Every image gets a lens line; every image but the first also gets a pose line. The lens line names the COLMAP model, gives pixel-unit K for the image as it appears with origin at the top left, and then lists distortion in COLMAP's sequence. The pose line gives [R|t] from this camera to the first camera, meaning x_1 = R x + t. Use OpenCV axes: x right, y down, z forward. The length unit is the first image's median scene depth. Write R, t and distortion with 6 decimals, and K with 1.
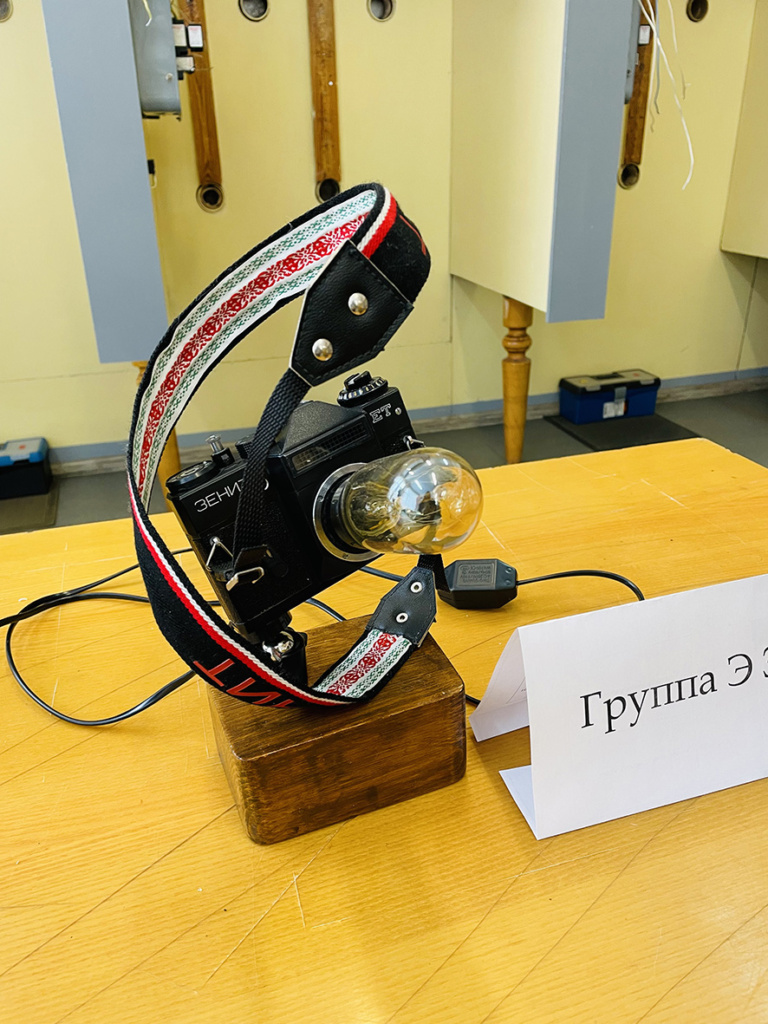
lens RADIAL K [[784.6, 0, 403.0], [0, 784.6, 509.2], [0, 0, 1]] dist [0.045868, -0.002427]
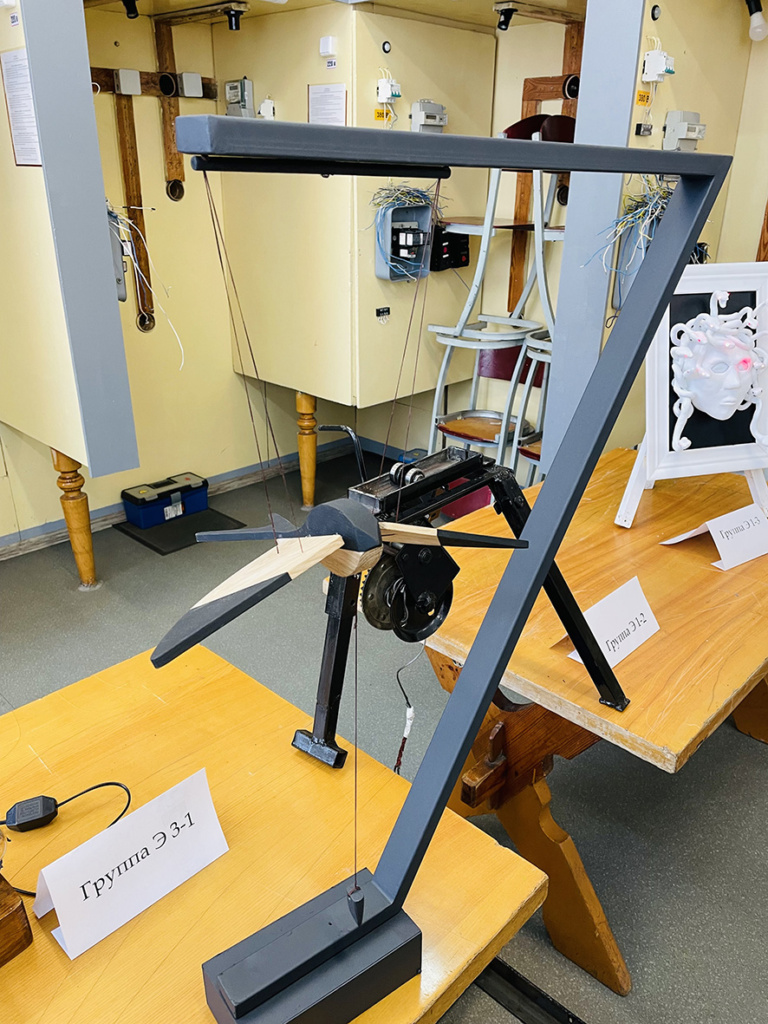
lens RADIAL K [[784.6, 0, 403.0], [0, 784.6, 509.2], [0, 0, 1]] dist [0.045868, -0.002427]
pose [[0.870625, -0.167267, 0.462638, 0.023175], [0.176784, 0.983979, 0.023072, -0.099385], [-0.459085, 0.061700, 0.886247, -0.207194]]
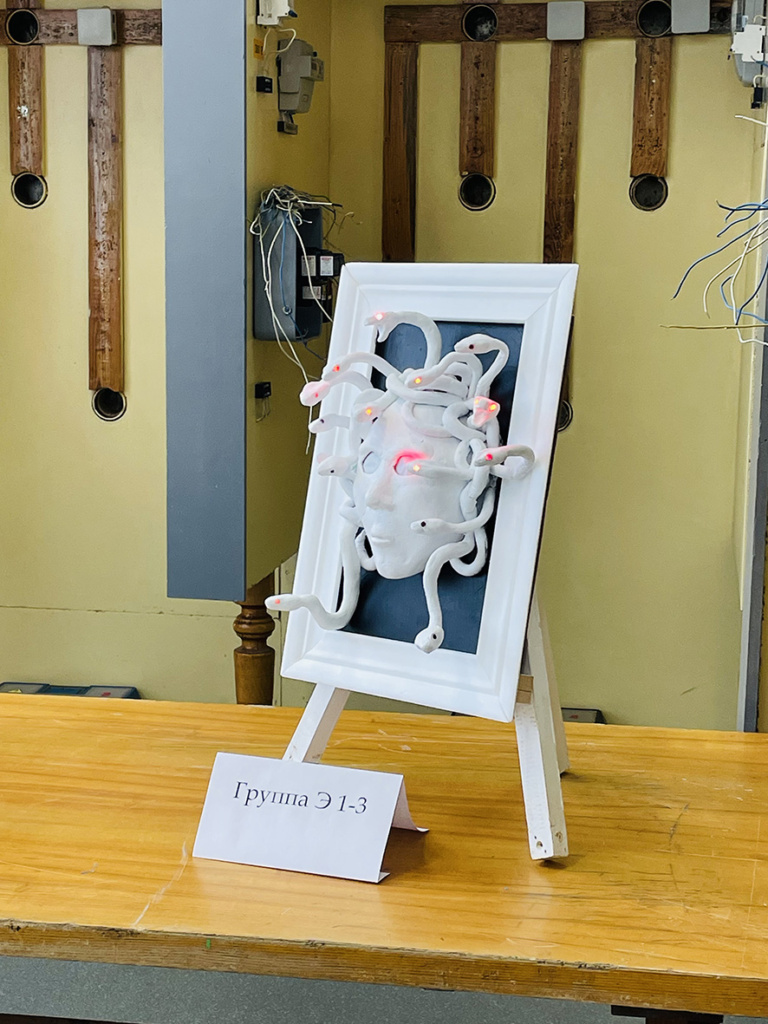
lens RADIAL K [[1811.8, 0, 384.0], [0, 1811.8, 512.0], [0, 0, 1]] dist [0.247827, -0.924998]
pose [[0.901611, 0.096574, -0.421630, 0.805897], [-0.199511, 0.957725, -0.207265, 0.003593], [0.383789, 0.270992, 0.882762, -0.365764]]
